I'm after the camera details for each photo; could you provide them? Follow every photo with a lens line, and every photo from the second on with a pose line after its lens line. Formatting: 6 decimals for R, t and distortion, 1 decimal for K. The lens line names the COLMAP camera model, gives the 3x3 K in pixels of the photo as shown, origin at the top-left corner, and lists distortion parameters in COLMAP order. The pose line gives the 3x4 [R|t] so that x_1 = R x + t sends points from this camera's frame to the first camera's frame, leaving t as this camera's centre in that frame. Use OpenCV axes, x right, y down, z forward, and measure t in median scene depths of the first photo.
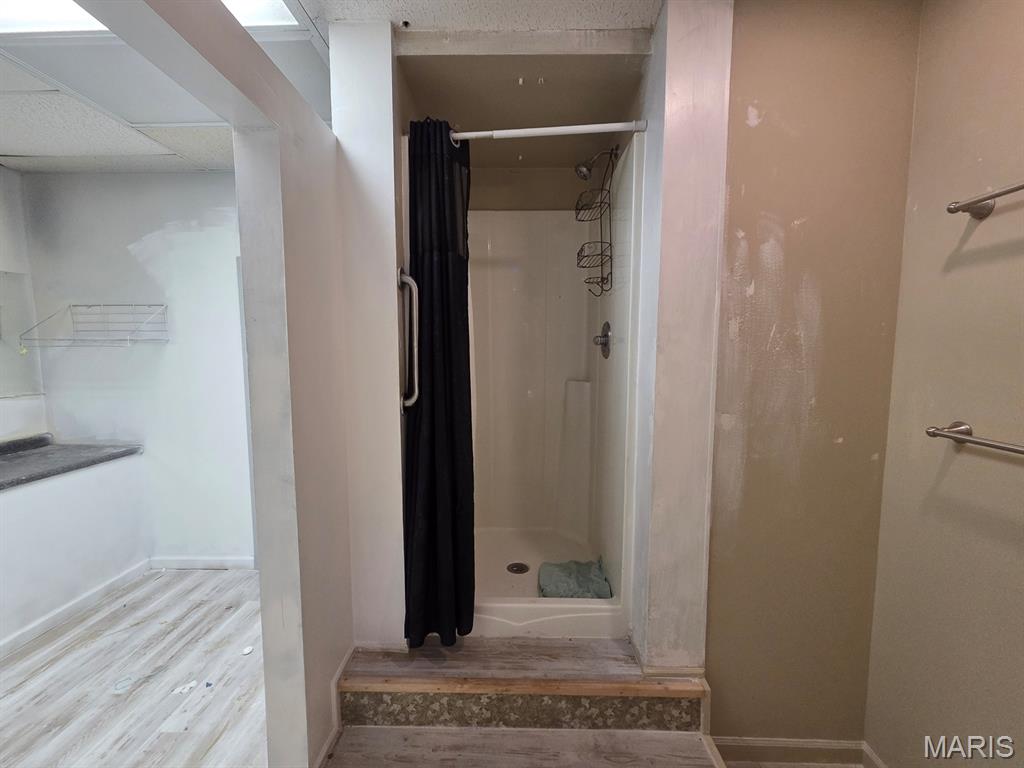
lens RADIAL K [[420.7, 0, 507.8], [0, 420.7, 385.2], [0, 0, 1]] dist [0.001908, 0.000175]
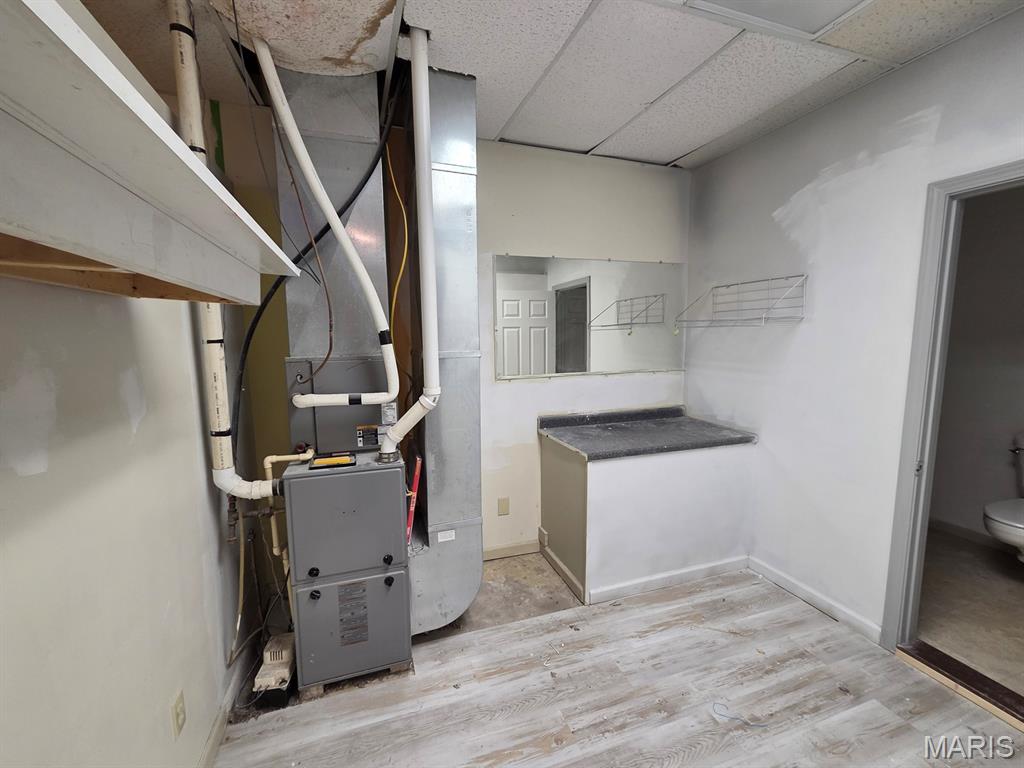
lens RADIAL K [[420.7, 0, 506.1], [0, 420.7, 385.7], [0, 0, 1]] dist [0.001908, 0.000175]
pose [[0.345375, 0.115348, -0.931349, -0.234869], [-0.071290, 0.992775, 0.096519, -0.013426], [0.935753, 0.033061, 0.351103, 0.179466]]
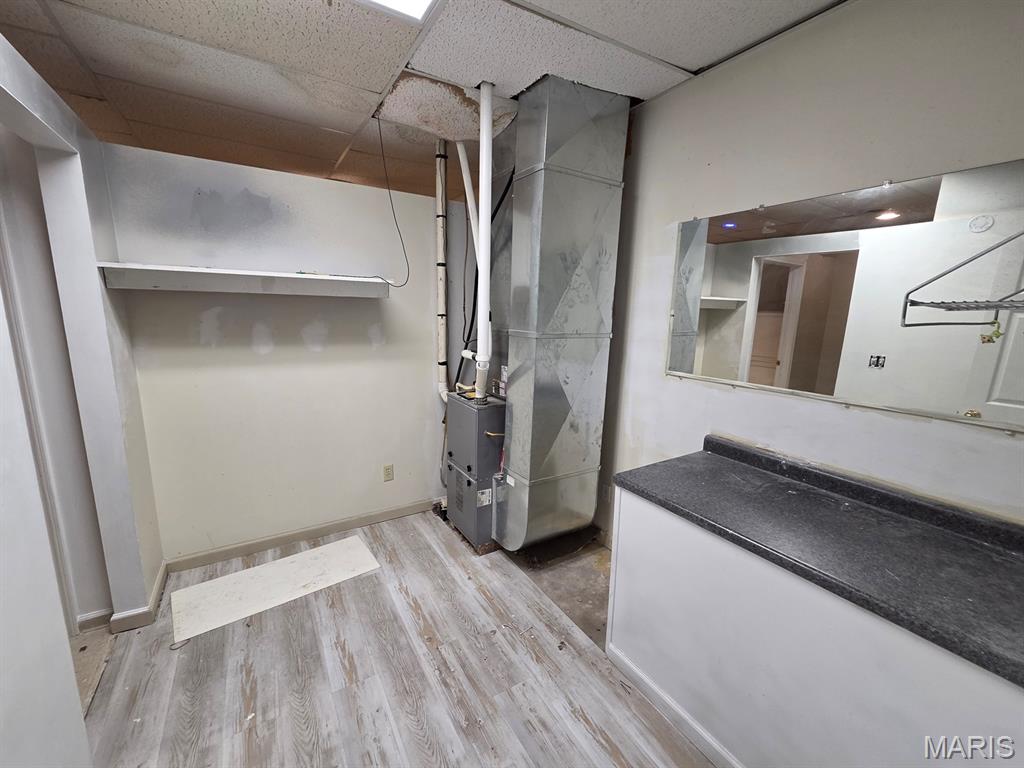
lens RADIAL K [[420.7, 0, 509.8], [0, 420.7, 386.1], [0, 0, 1]] dist [0.001908, 0.000175]
pose [[-0.841110, 0.083649, -0.534356, -0.460594], [-0.065427, 0.964977, 0.254045, -0.102743], [0.536892, 0.248642, -0.806179, 1.045059]]
